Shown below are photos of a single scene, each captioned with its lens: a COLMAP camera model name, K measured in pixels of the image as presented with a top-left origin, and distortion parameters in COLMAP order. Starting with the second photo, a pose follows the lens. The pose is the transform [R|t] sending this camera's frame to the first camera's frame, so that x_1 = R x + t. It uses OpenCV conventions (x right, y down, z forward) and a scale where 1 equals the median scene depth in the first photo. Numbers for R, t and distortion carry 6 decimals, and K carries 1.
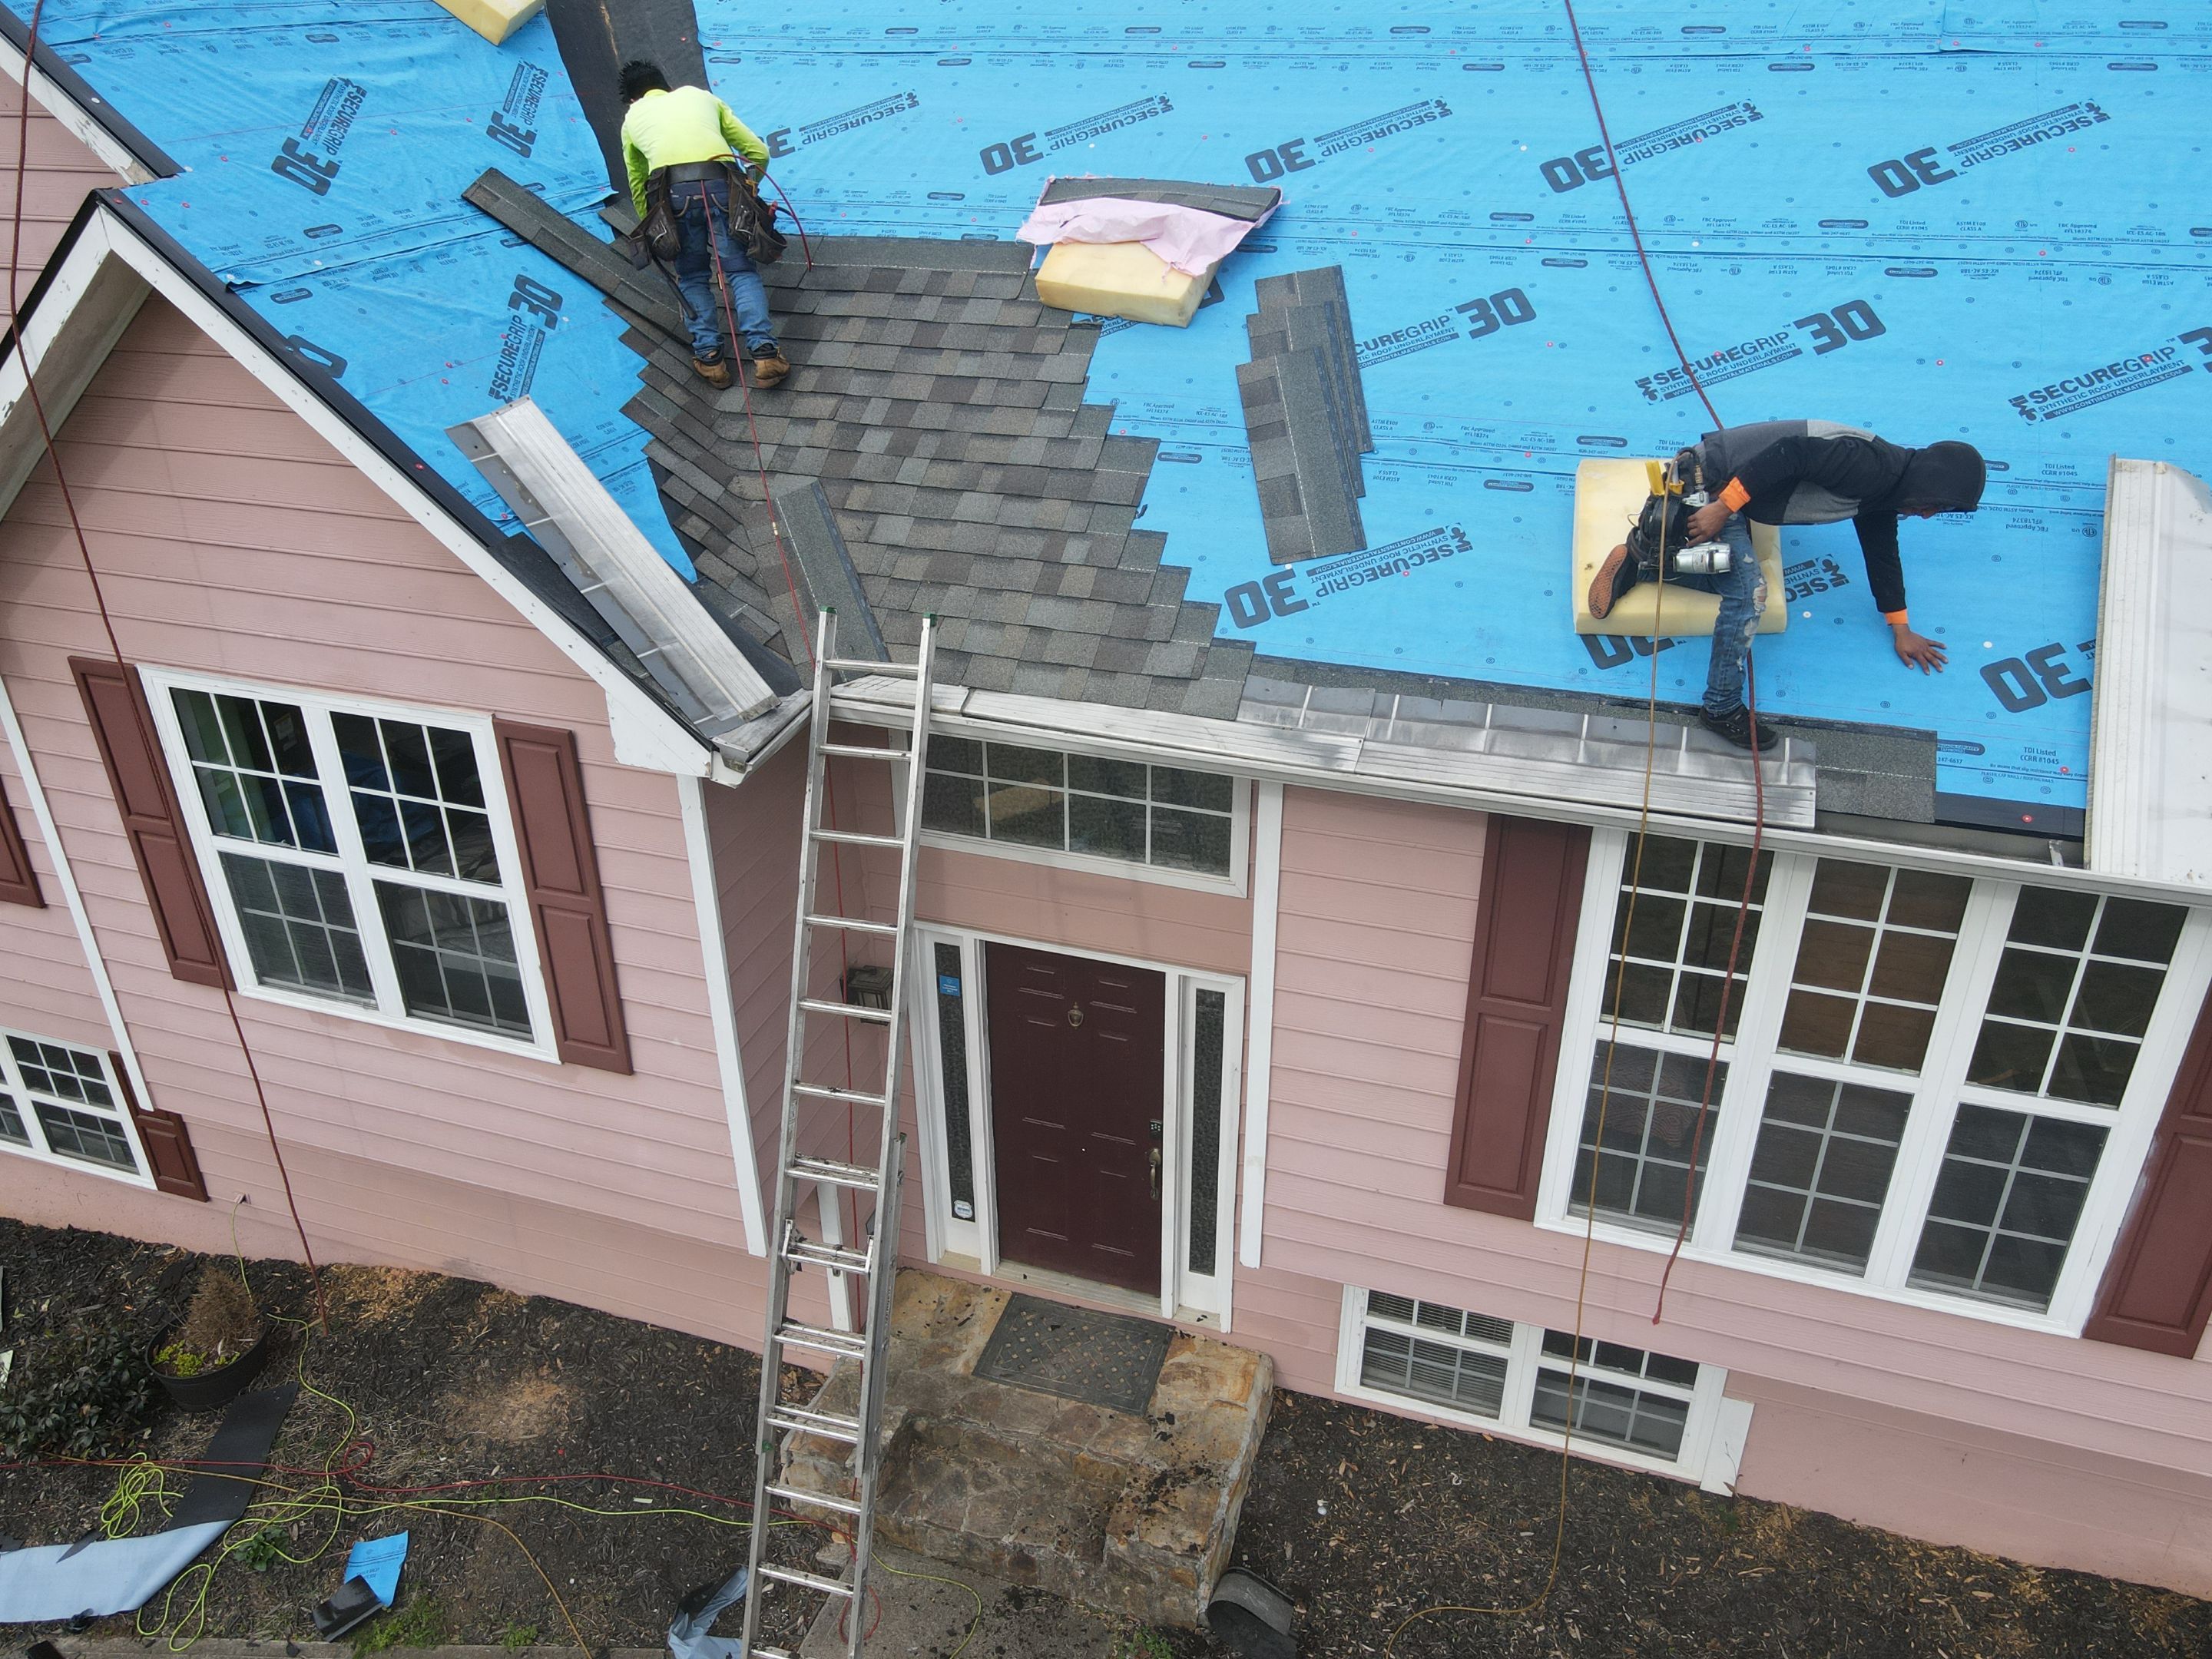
lens RADIAL K [[1619.3, 0, 1109.4], [0, 1619.3, 821.7], [0, 0, 1]] dist [0.010047, 0.006353]
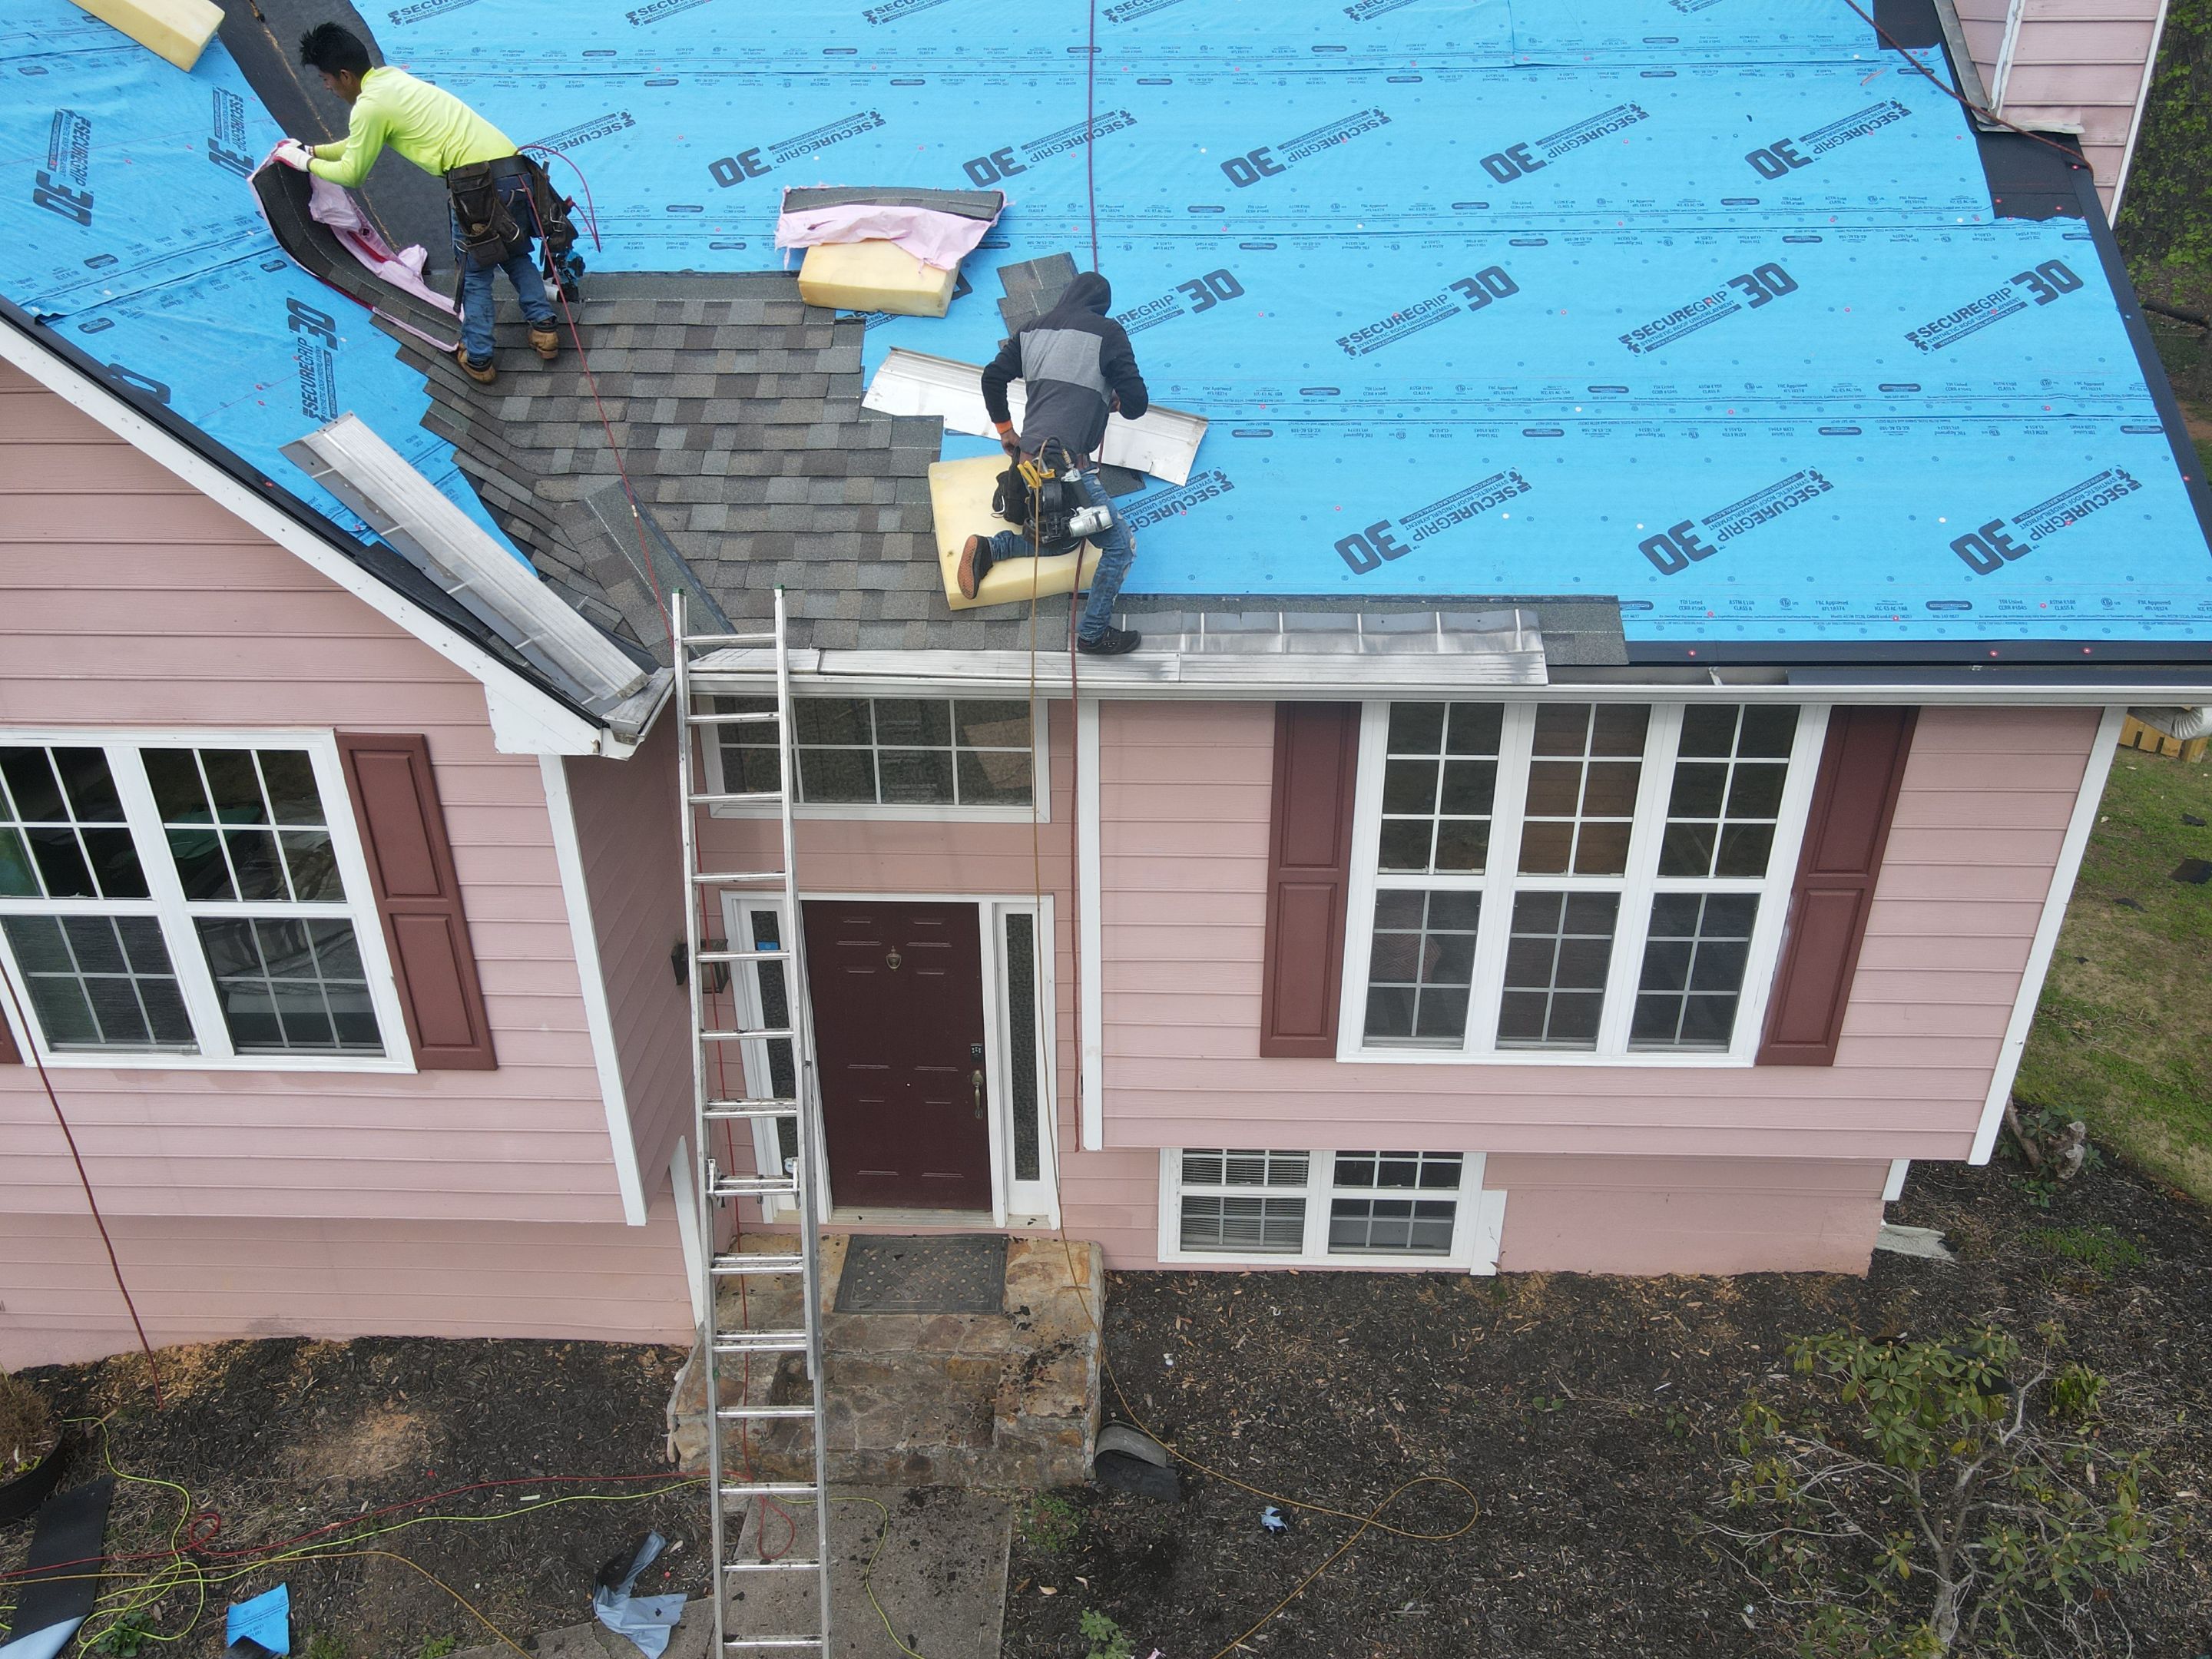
lens RADIAL K [[1619.3, 0, 1106.5], [0, 1619.3, 820.8], [0, 0, 1]] dist [0.010047, 0.006353]
pose [[0.959447, -0.129128, 0.250575, -0.168260], [0.130882, 0.991350, 0.009726, 0.042357], [-0.249664, 0.023464, 0.968048, -0.100018]]
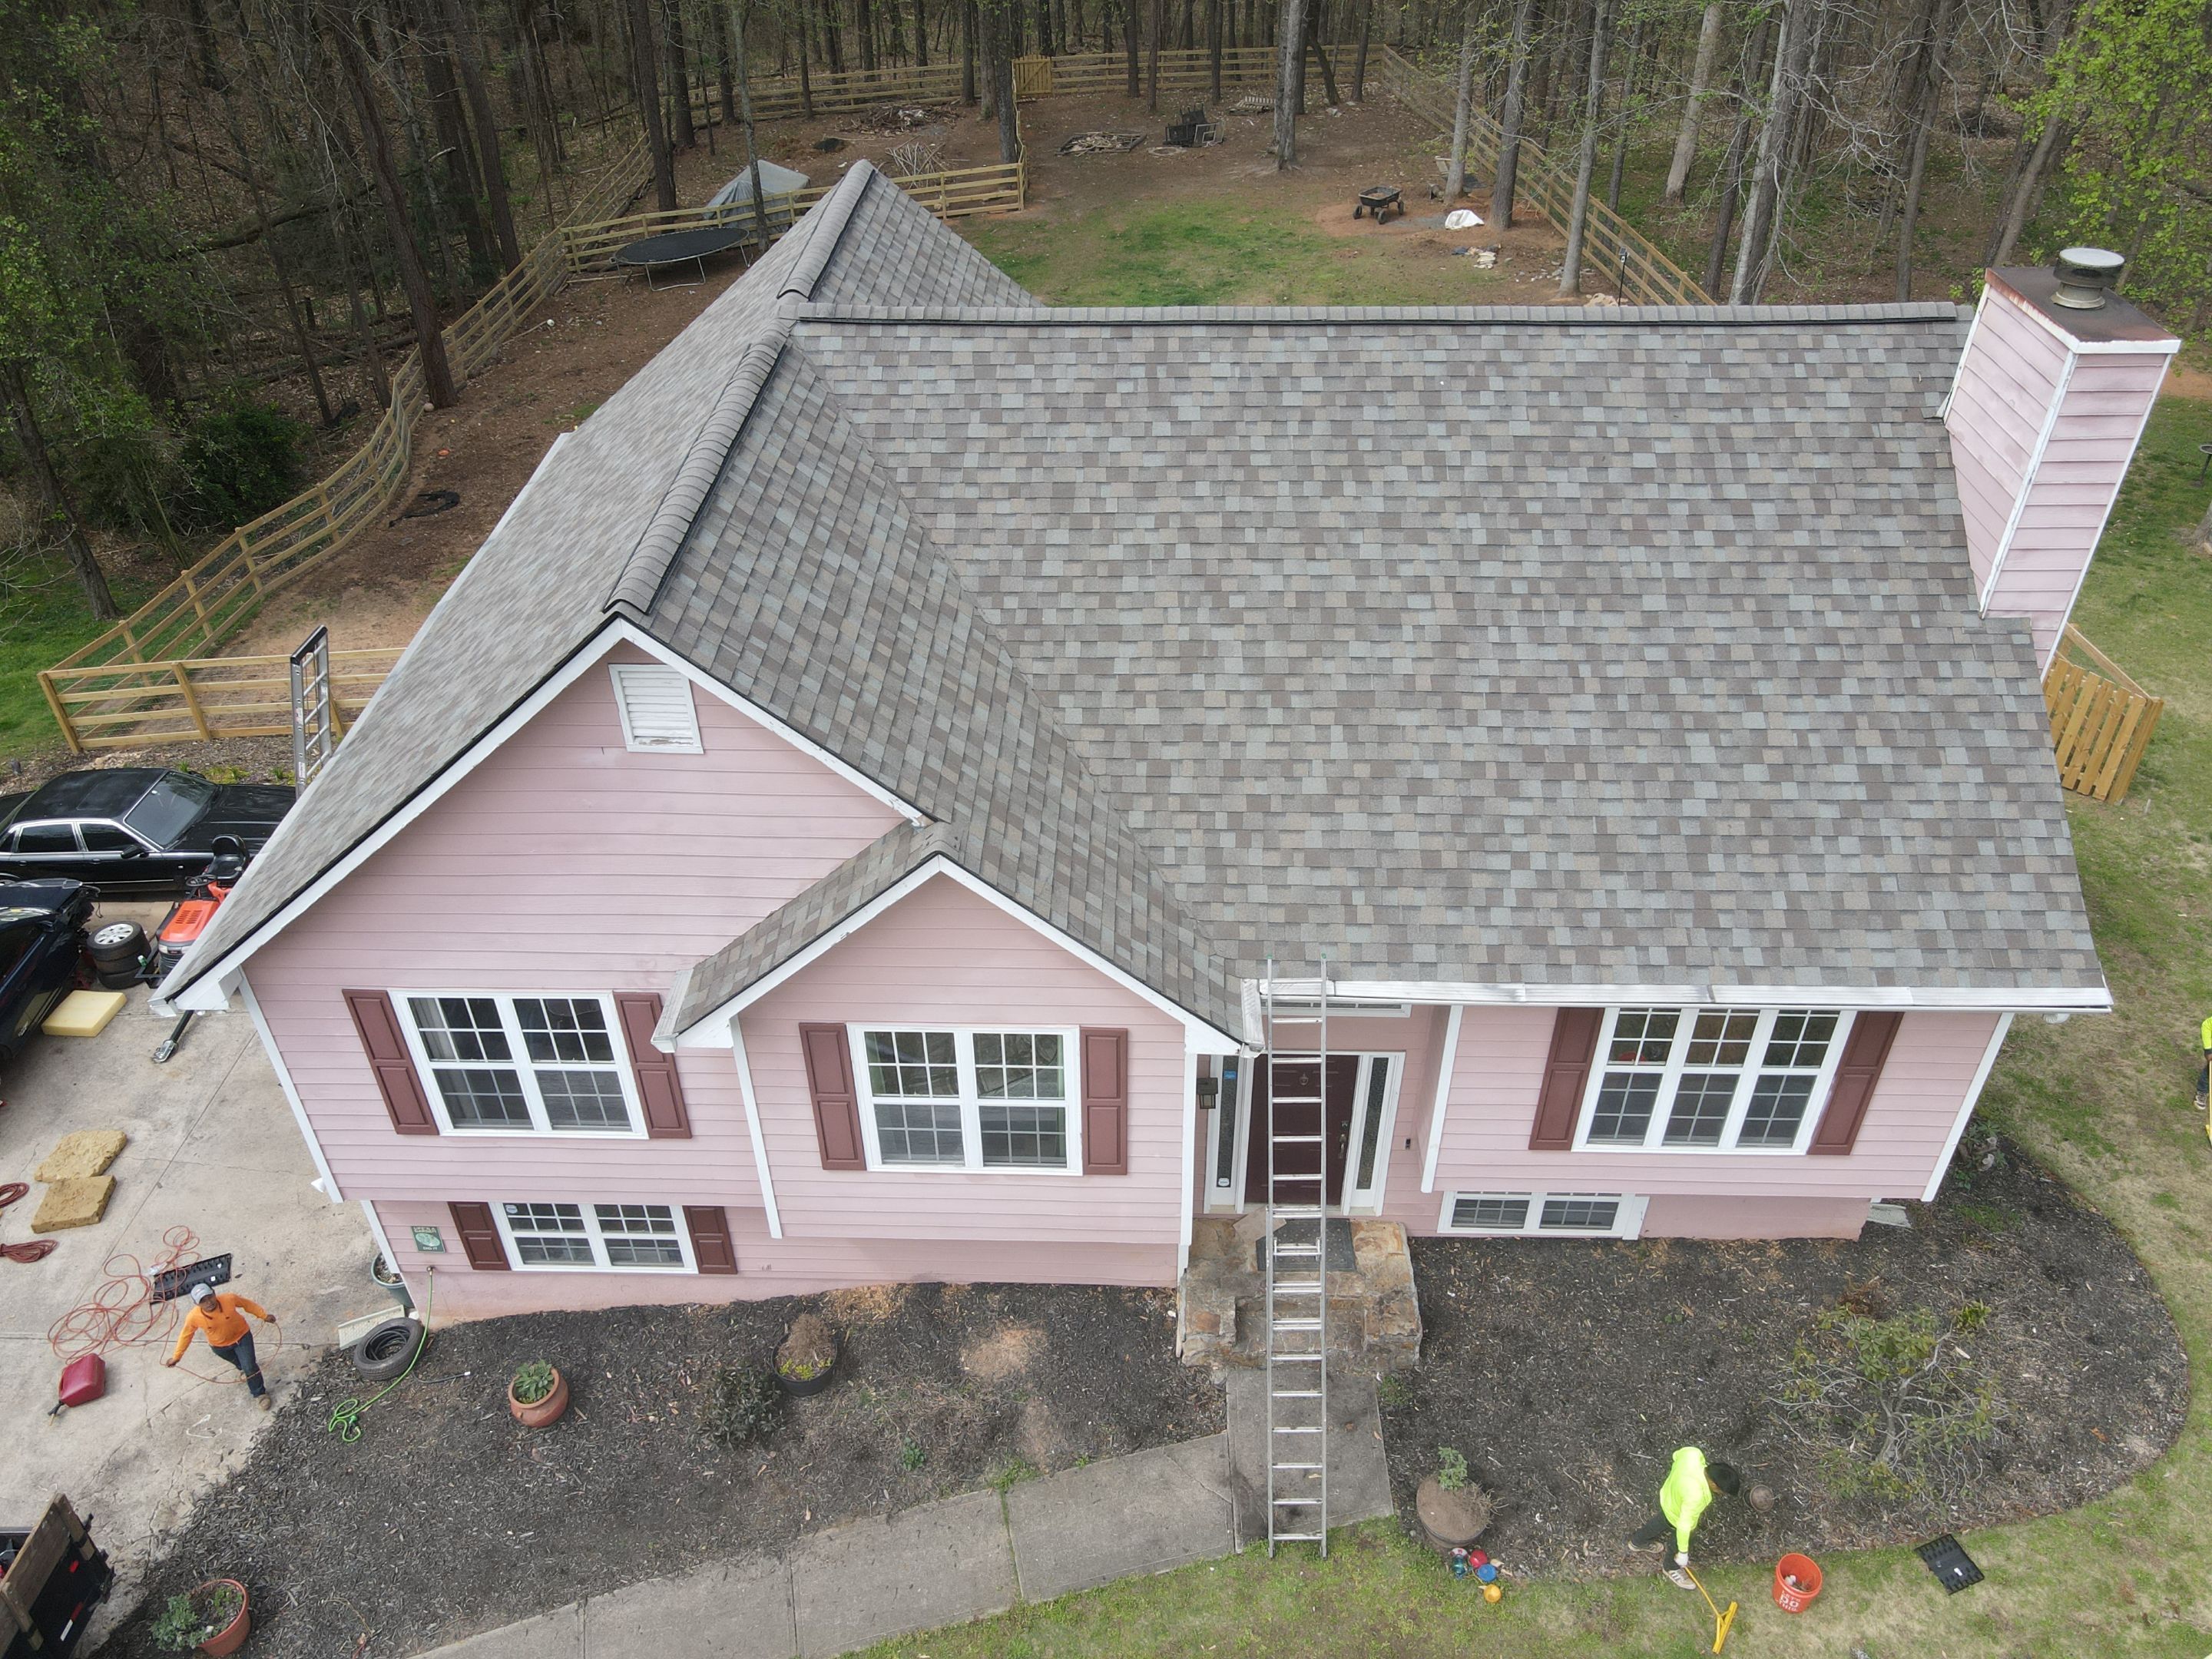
lens RADIAL K [[1619.3, 0, 1109.1], [0, 1619.3, 817.0], [0, 0, 1]] dist [0.010047, 0.006353]
pose [[0.957271, -0.171859, 0.232587, -0.713970], [0.135345, 0.976988, 0.164851, -0.591716], [-0.255565, -0.126328, 0.958503, -0.791382]]
